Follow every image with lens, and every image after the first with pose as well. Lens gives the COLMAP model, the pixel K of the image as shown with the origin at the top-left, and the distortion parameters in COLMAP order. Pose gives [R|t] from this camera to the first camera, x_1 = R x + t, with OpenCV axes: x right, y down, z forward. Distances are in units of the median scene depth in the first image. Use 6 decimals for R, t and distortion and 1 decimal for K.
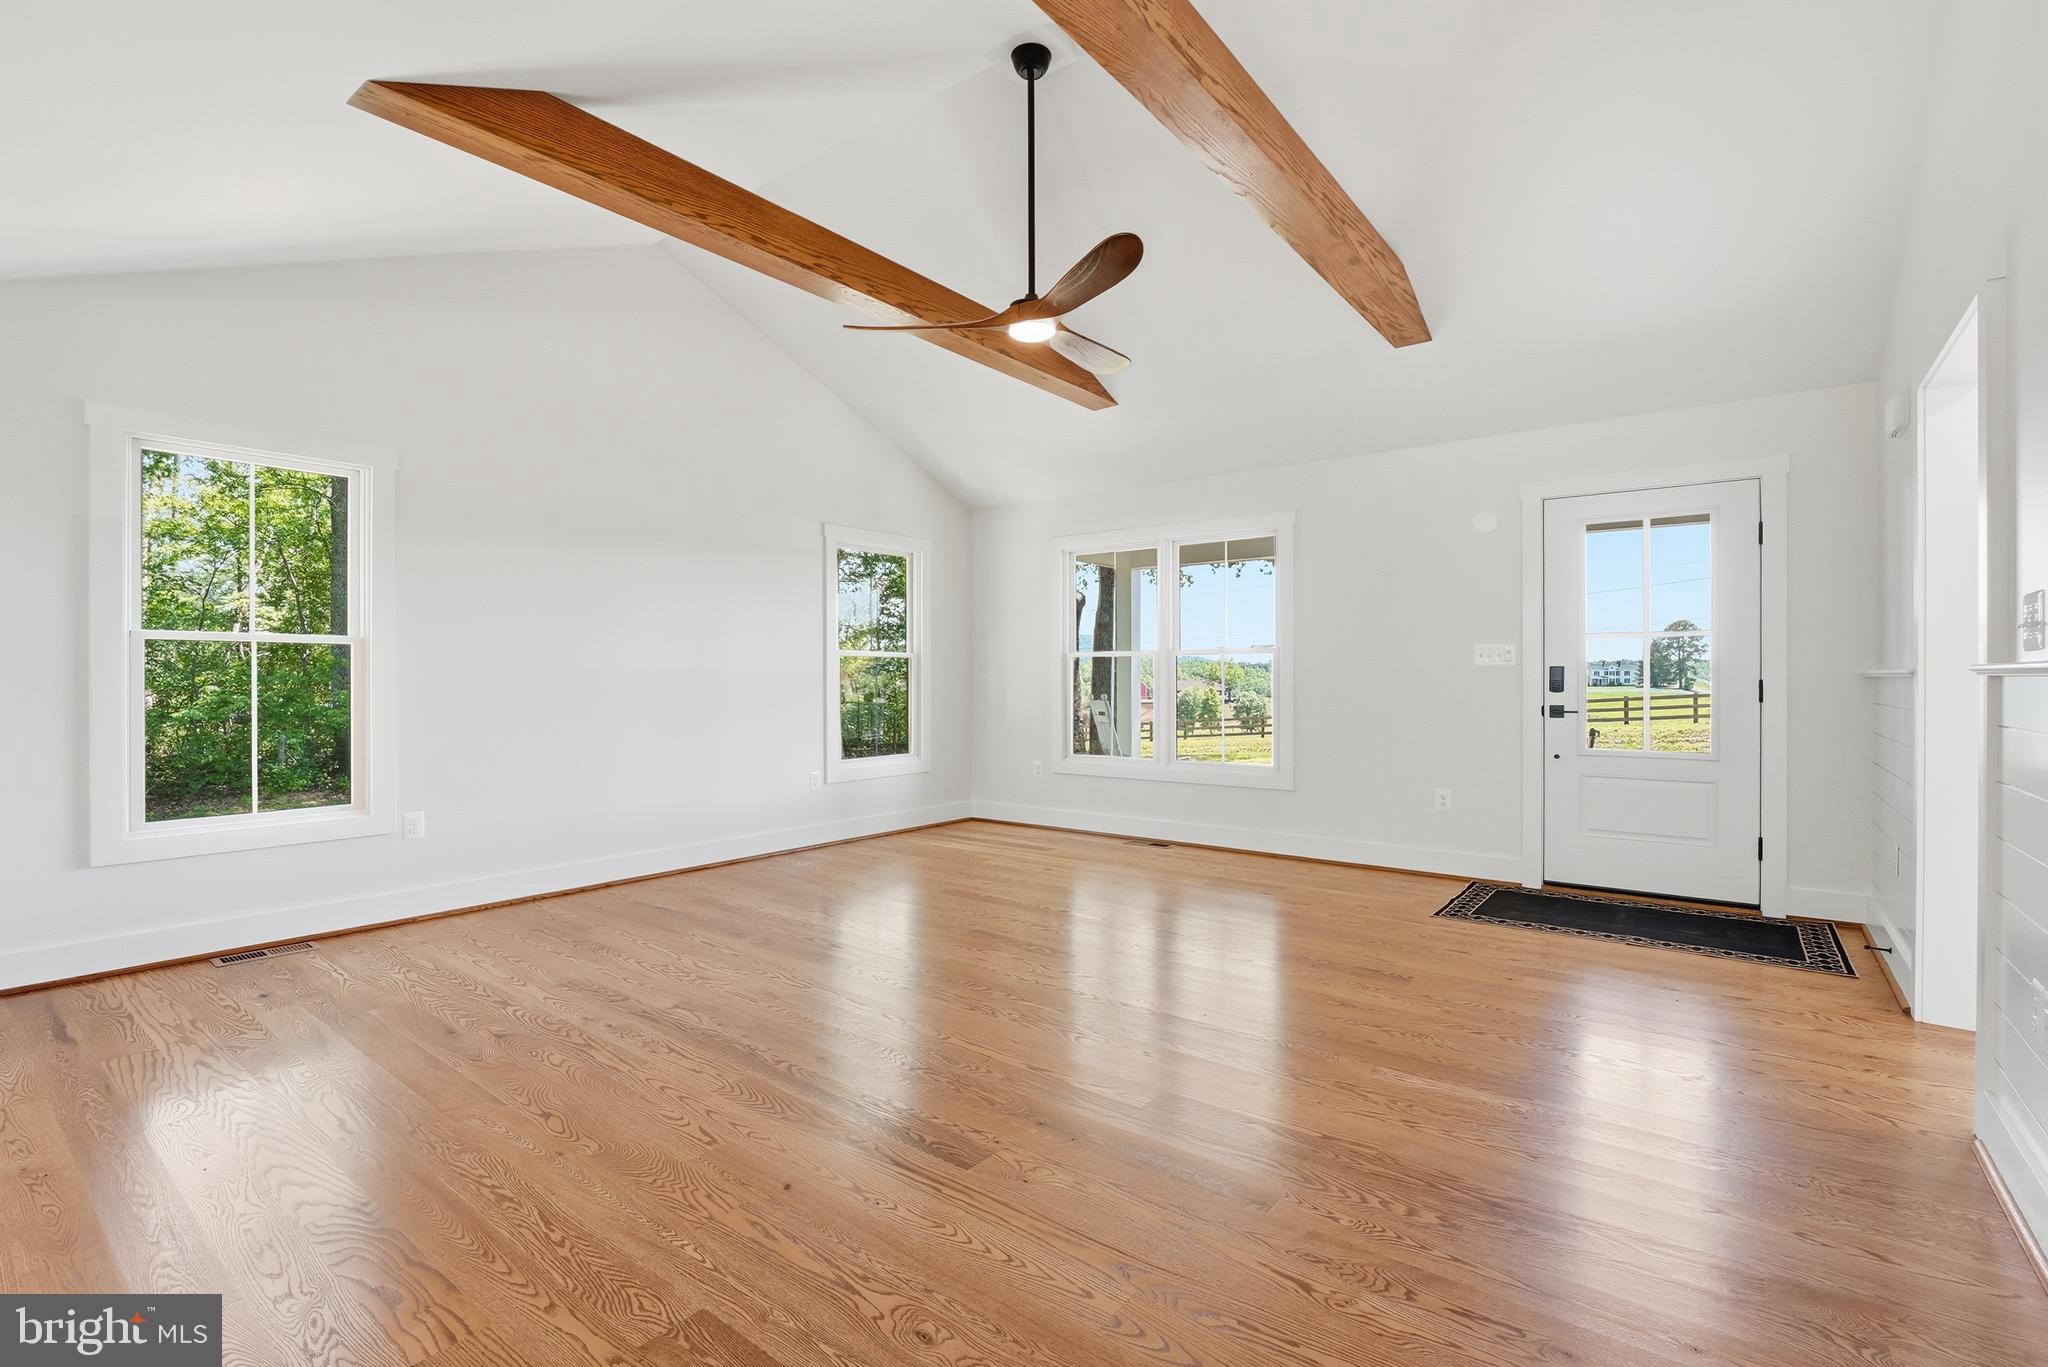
lens RADIAL K [[922.0, 0, 1024.0], [0, 922.0, 683.5], [0, 0, 1]] dist [-0.021923, -0.000263]
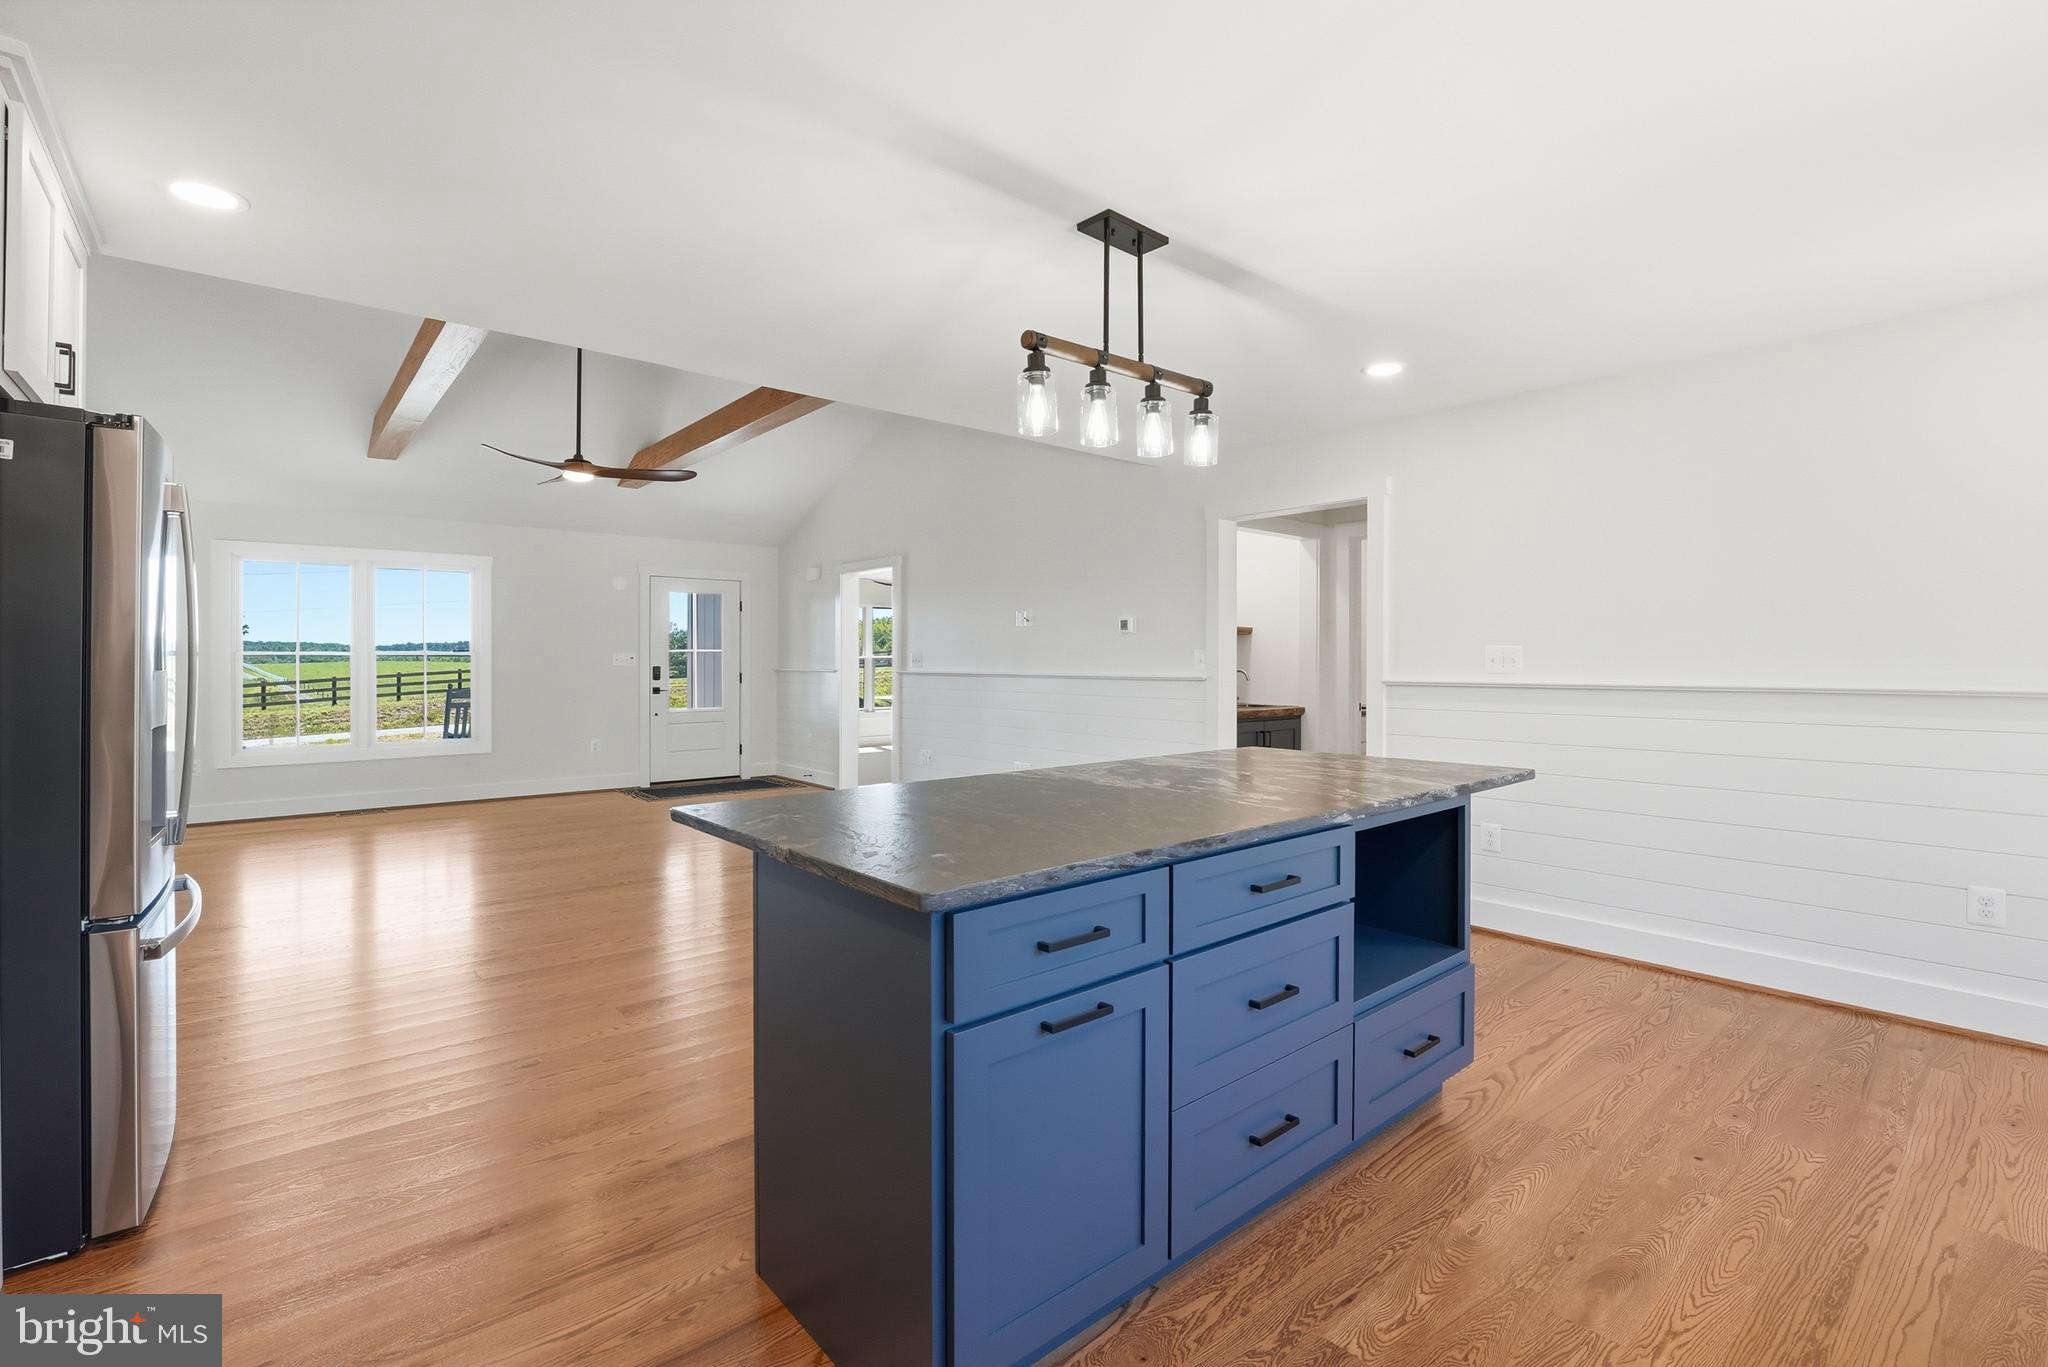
lens RADIAL K [[901.5, 0, 1025.7], [0, 901.5, 659.3], [0, 0, 1]] dist [-0.020323, -0.000030]
pose [[0.192914, 0.001500, 0.981215, -1.133518], [-0.000392, 0.999999, -0.001452, -0.033002], [-0.981216, -0.000105, 0.192914, -0.100425]]
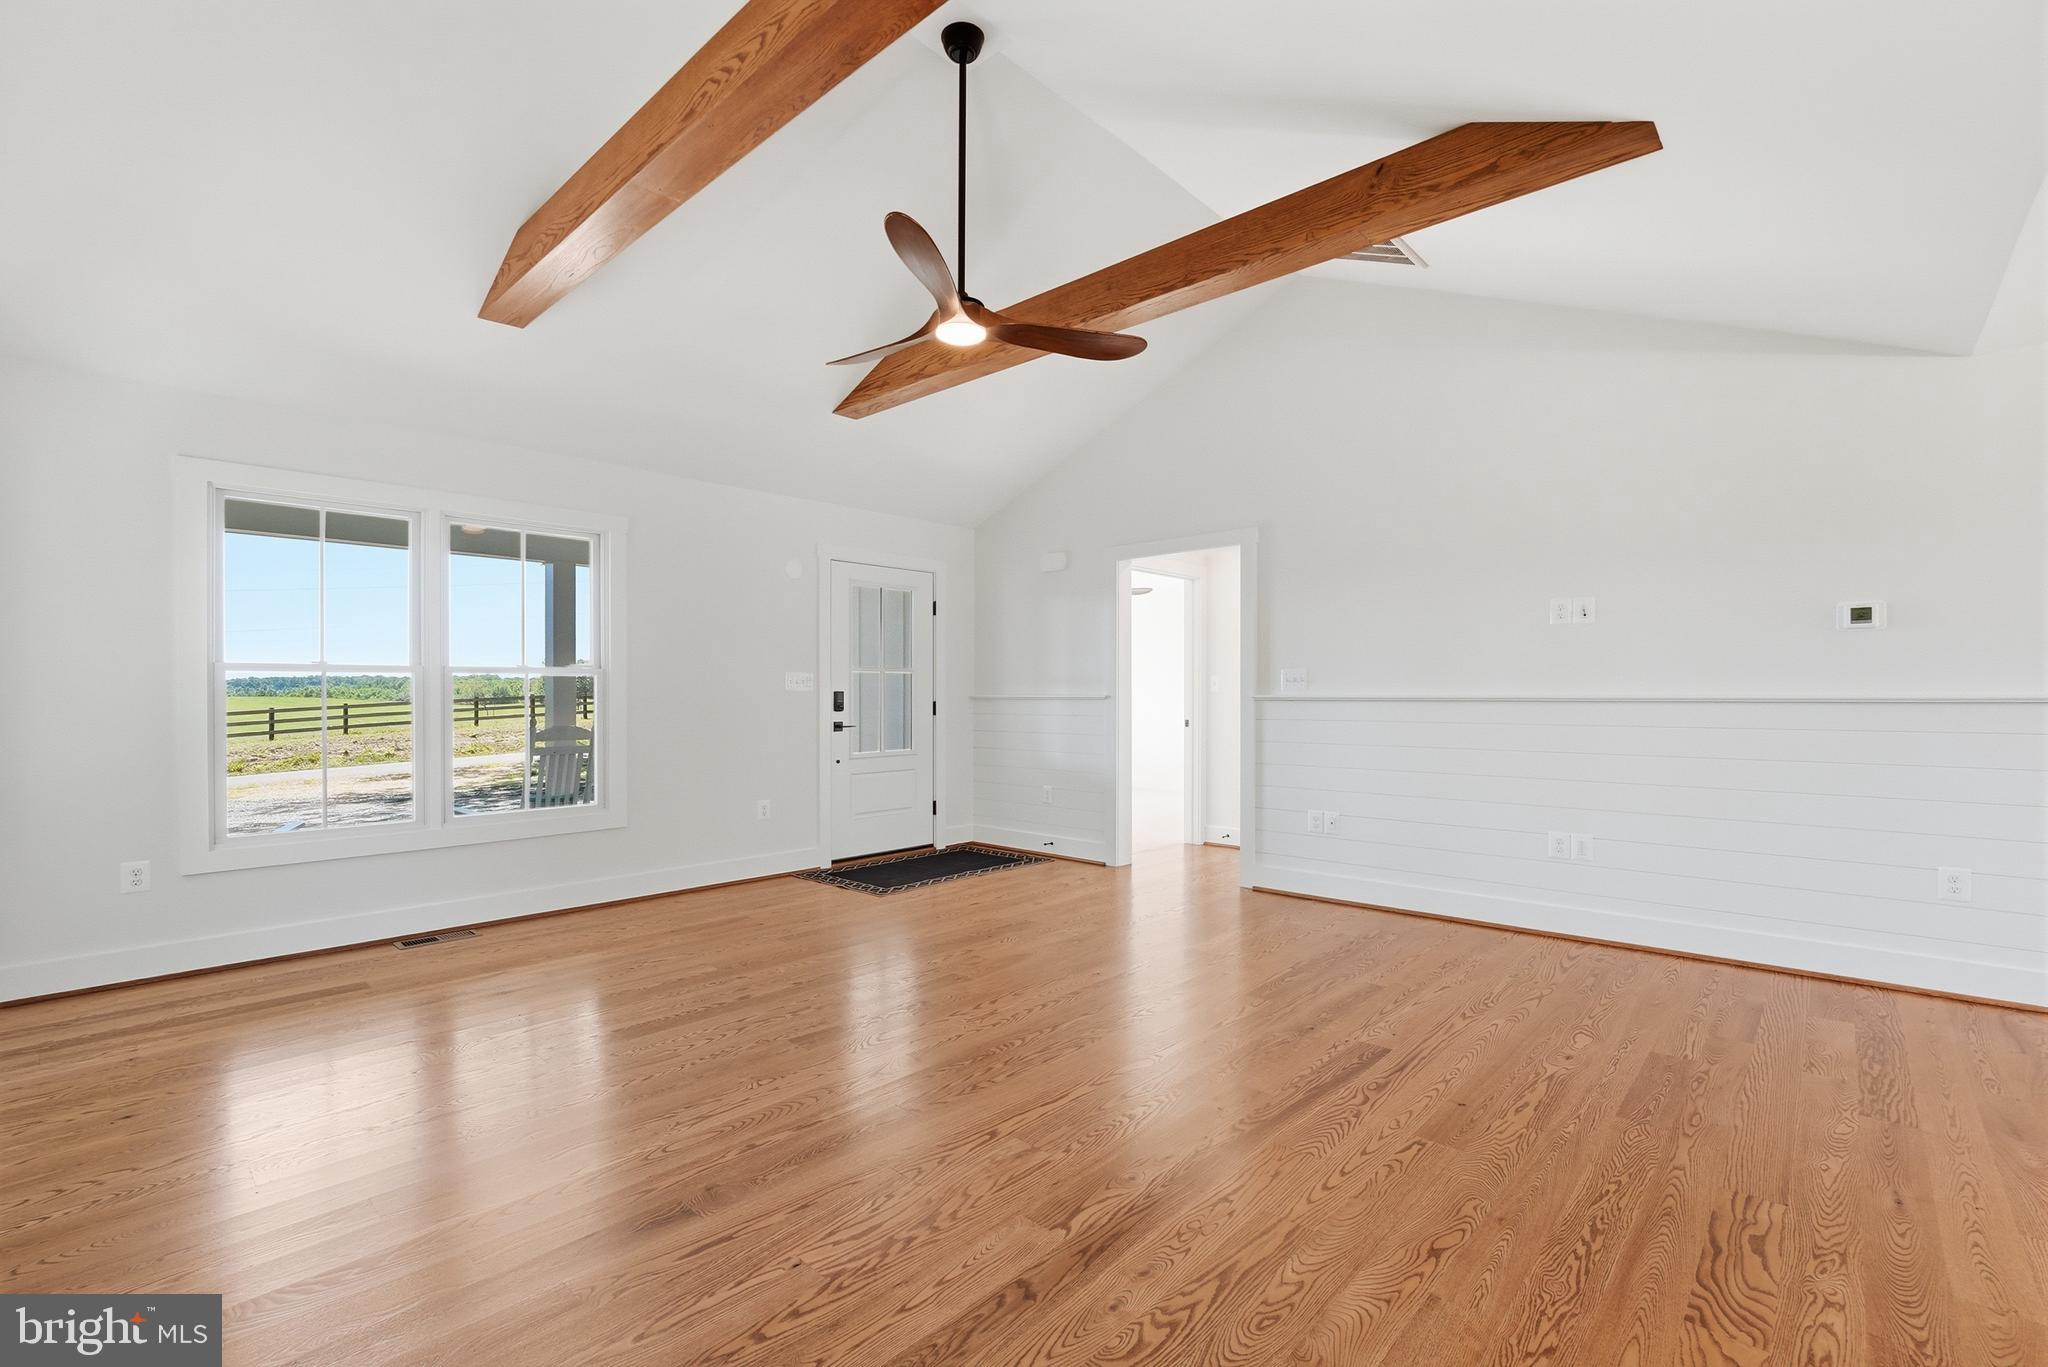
lens RADIAL K [[893.3, 0, 1034.2], [0, 893.3, 679.1], [0, 0, 1]] dist [-0.014442, 0.000206]
pose [[0.078219, 0.017090, 0.996790, -0.689665], [0.001792, 0.999849, -0.017283, -0.015094], [-0.996935, 0.003138, 0.078177, 0.659293]]
